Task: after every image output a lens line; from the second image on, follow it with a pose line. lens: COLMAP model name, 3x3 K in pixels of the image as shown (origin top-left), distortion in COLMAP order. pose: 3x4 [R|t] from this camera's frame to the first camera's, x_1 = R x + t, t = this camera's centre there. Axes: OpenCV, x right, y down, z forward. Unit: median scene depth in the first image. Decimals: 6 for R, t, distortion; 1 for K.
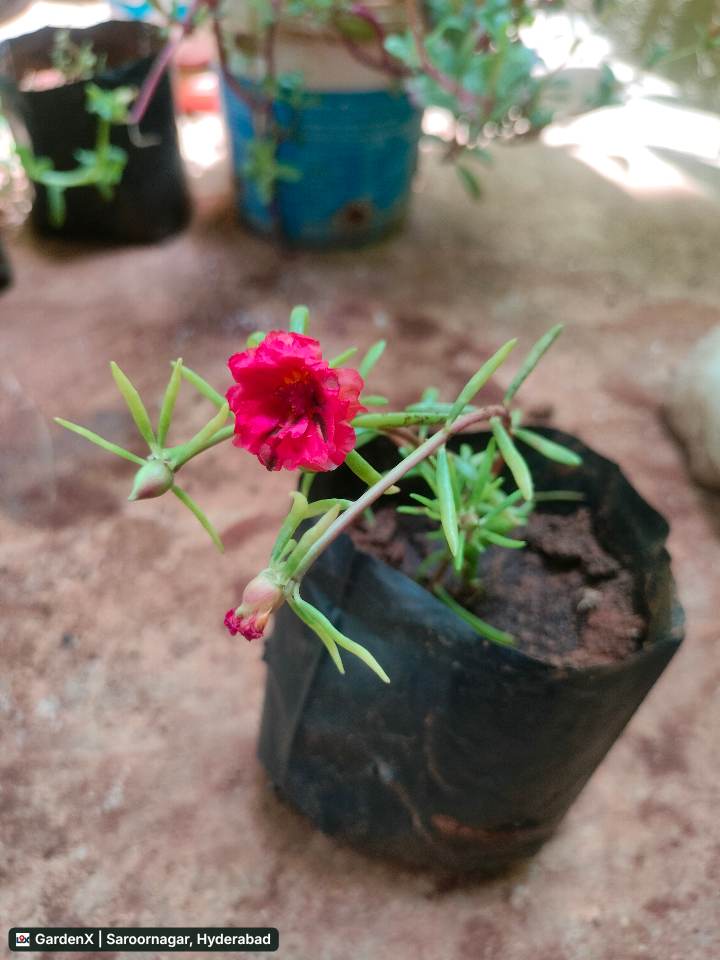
lens RADIAL K [[780.1, 0, 360.0], [0, 780.1, 480.0], [0, 0, 1]] dist [-0.052237, 0.004605]
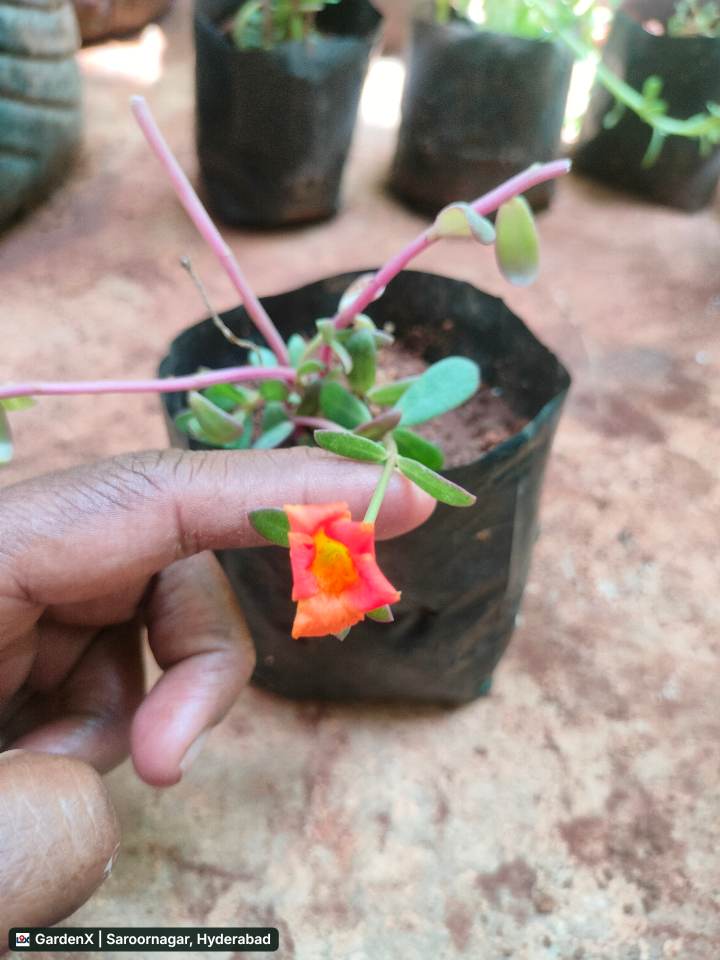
lens RADIAL K [[780.1, 0, 360.0], [0, 780.1, 480.0], [0, 0, 1]] dist [-0.052237, 0.004605]
pose [[0.911544, 0.335751, -0.237399, -0.514973], [-0.335019, 0.941151, 0.044682, 0.221549], [0.238430, 0.038803, 0.970384, -0.124493]]
